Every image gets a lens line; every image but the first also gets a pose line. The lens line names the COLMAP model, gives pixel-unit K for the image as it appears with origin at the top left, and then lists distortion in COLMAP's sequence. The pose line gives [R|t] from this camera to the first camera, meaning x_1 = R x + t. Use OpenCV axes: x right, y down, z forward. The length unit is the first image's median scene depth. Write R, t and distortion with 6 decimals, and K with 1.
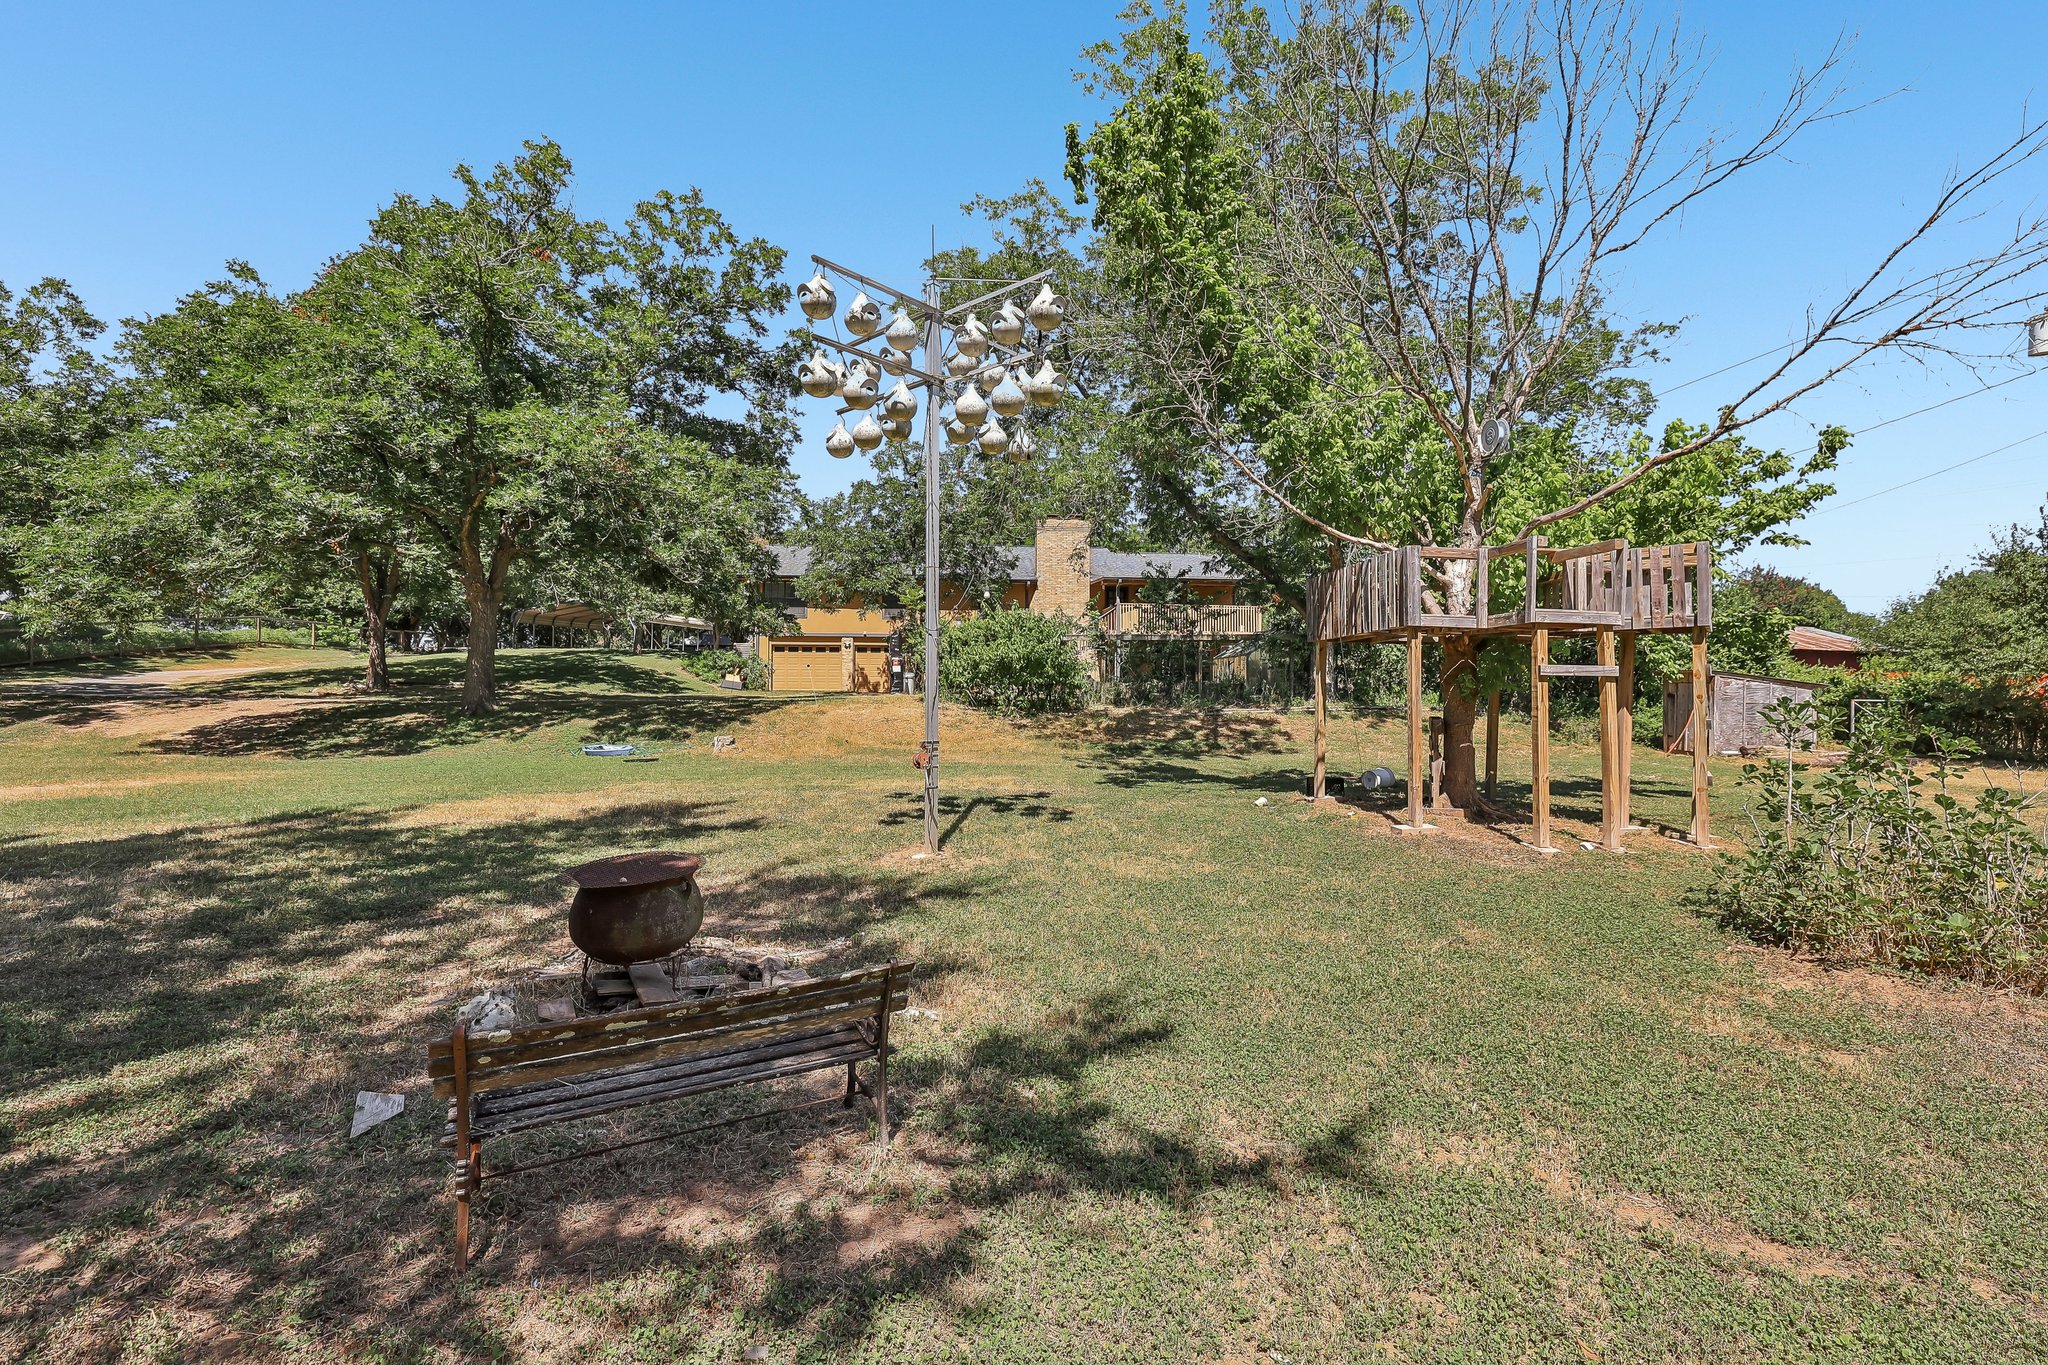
lens RADIAL K [[862.6, 0, 1024.0], [0, 862.6, 682.5], [0, 0, 1]] dist [-0.001445, -0.000230]
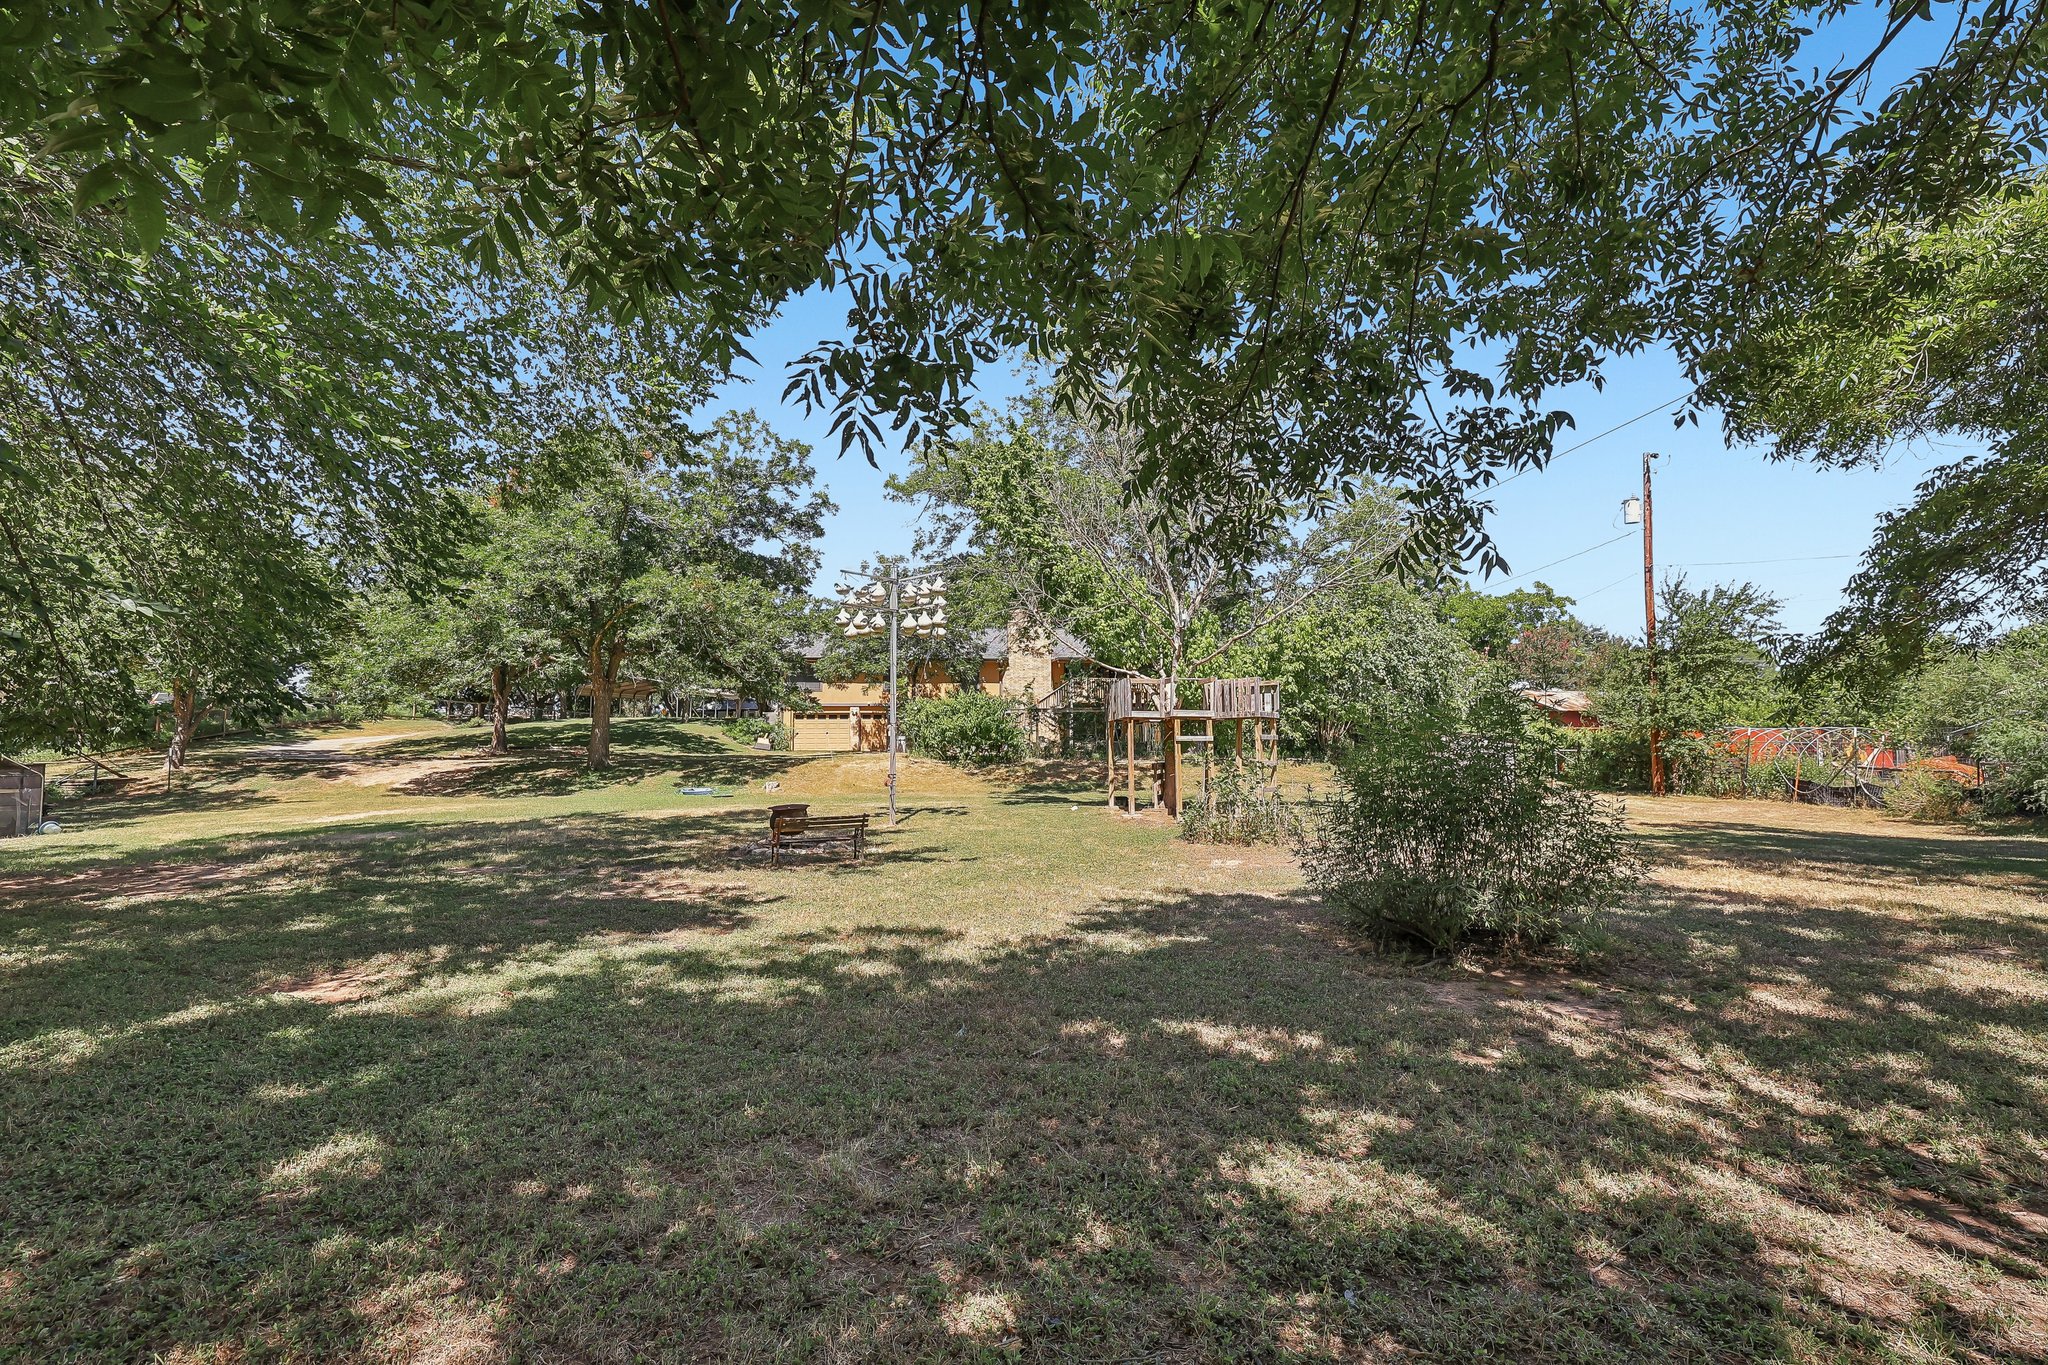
lens RADIAL K [[862.6, 0, 1024.0], [0, 862.6, 682.5], [0, 0, 1]] dist [-0.001445, -0.000230]
pose [[0.999921, -0.009793, -0.007889, 0.078984], [0.009249, 0.997766, -0.066162, -0.004781], [0.008519, 0.066084, 0.997778, -0.382814]]
